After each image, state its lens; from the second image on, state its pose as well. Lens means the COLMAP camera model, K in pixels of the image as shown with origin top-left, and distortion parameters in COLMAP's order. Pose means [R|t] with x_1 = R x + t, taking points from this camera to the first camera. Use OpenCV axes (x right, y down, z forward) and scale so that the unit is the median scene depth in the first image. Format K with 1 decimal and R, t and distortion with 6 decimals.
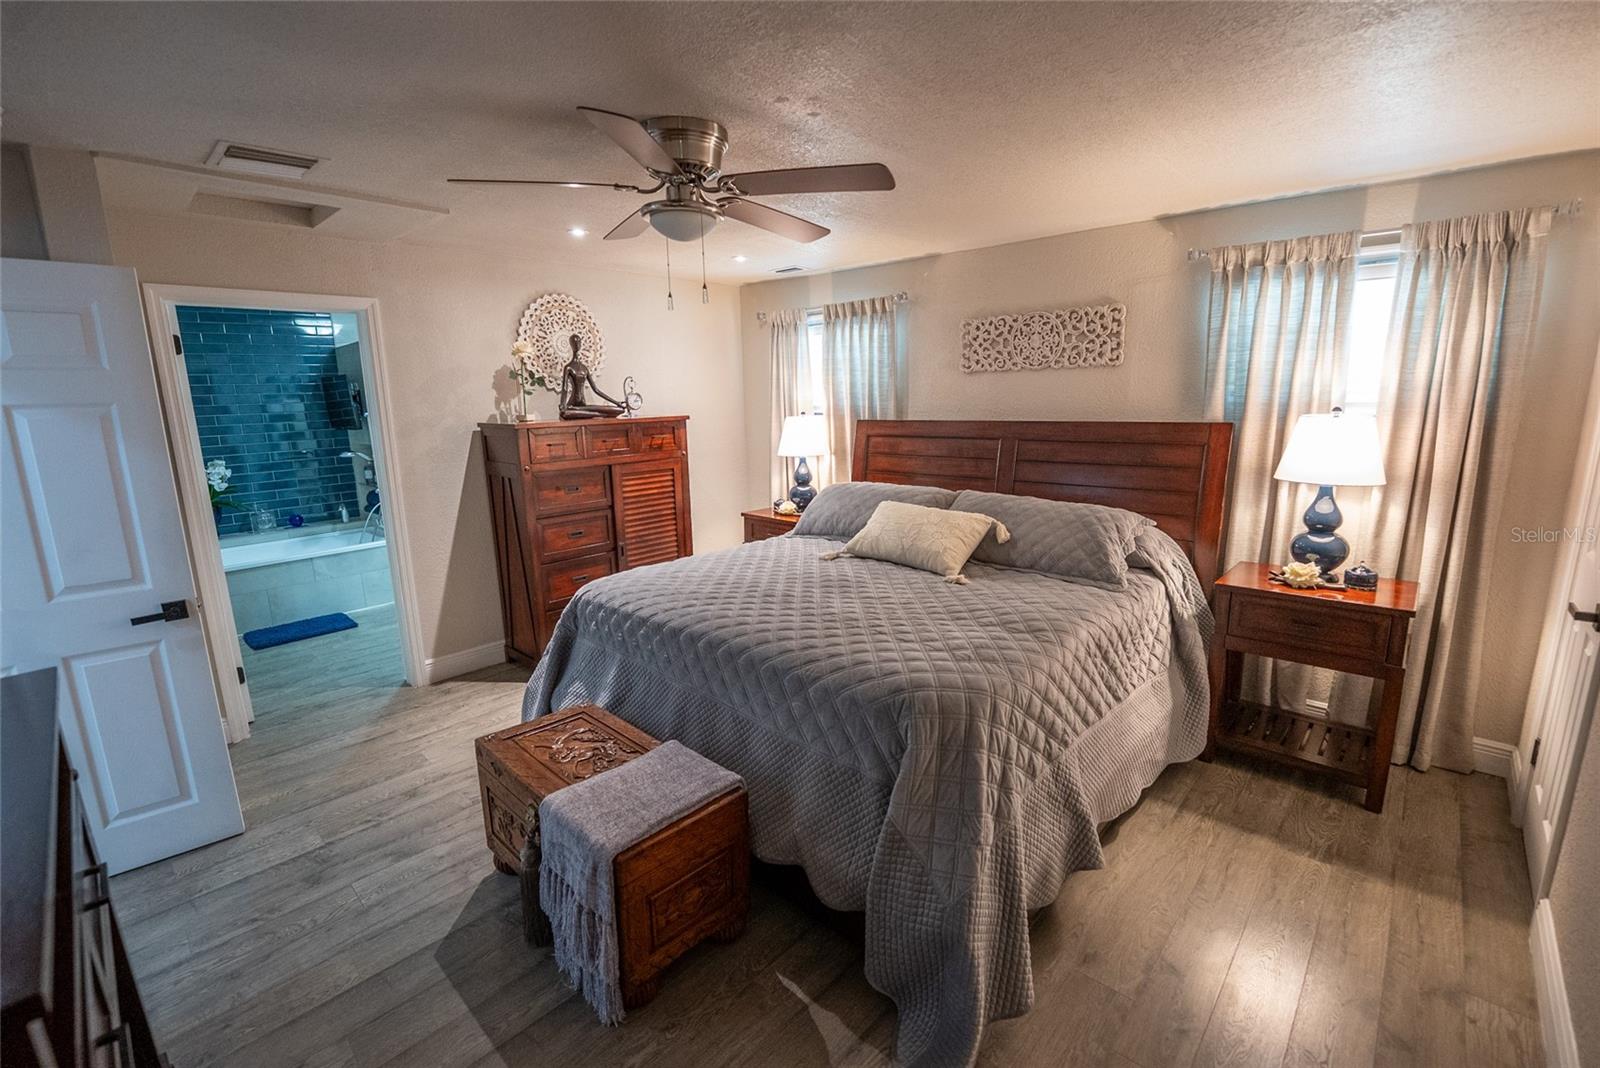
lens RADIAL K [[663.0, 0, 797.3], [0, 663.0, 536.6], [0, 0, 1]] dist [-0.022877, 0.000622]
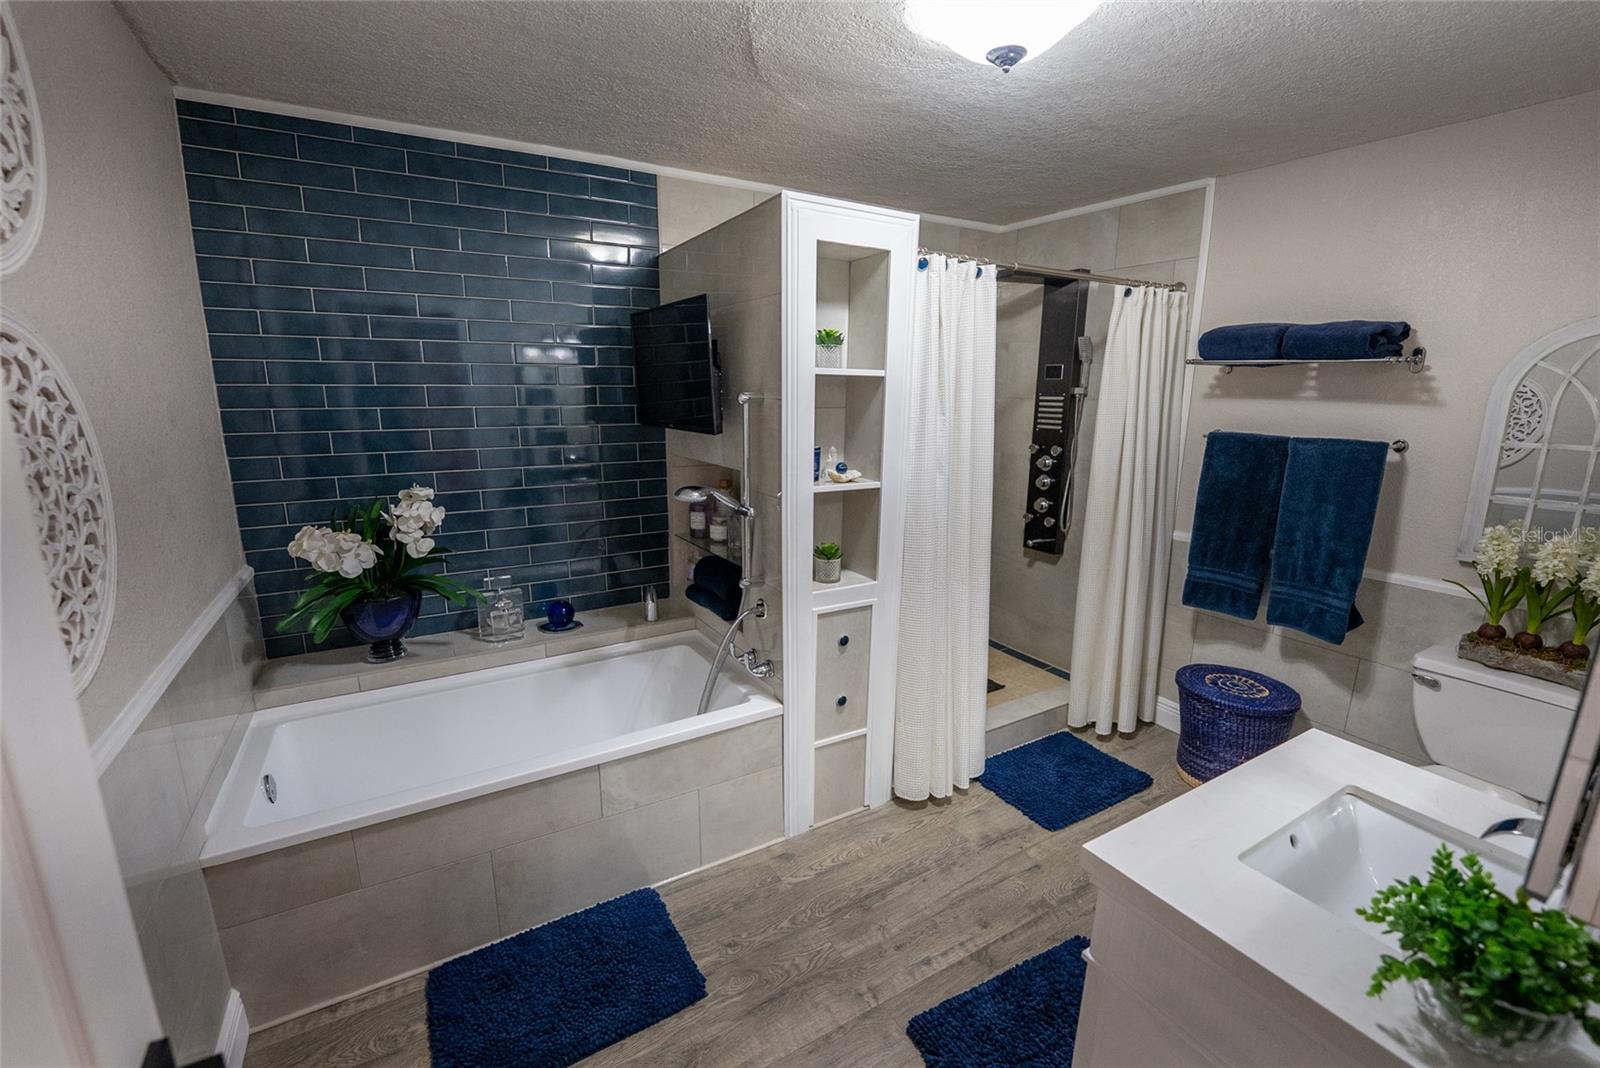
lens RADIAL K [[663.0, 0, 797.3], [0, 663.0, 536.6], [0, 0, 1]] dist [-0.022877, 0.000622]
pose [[0.957552, 0.080825, -0.276696, -0.500375], [-0.079577, 0.996704, 0.015758, -0.108193], [0.277058, 0.006930, 0.960828, 0.618587]]
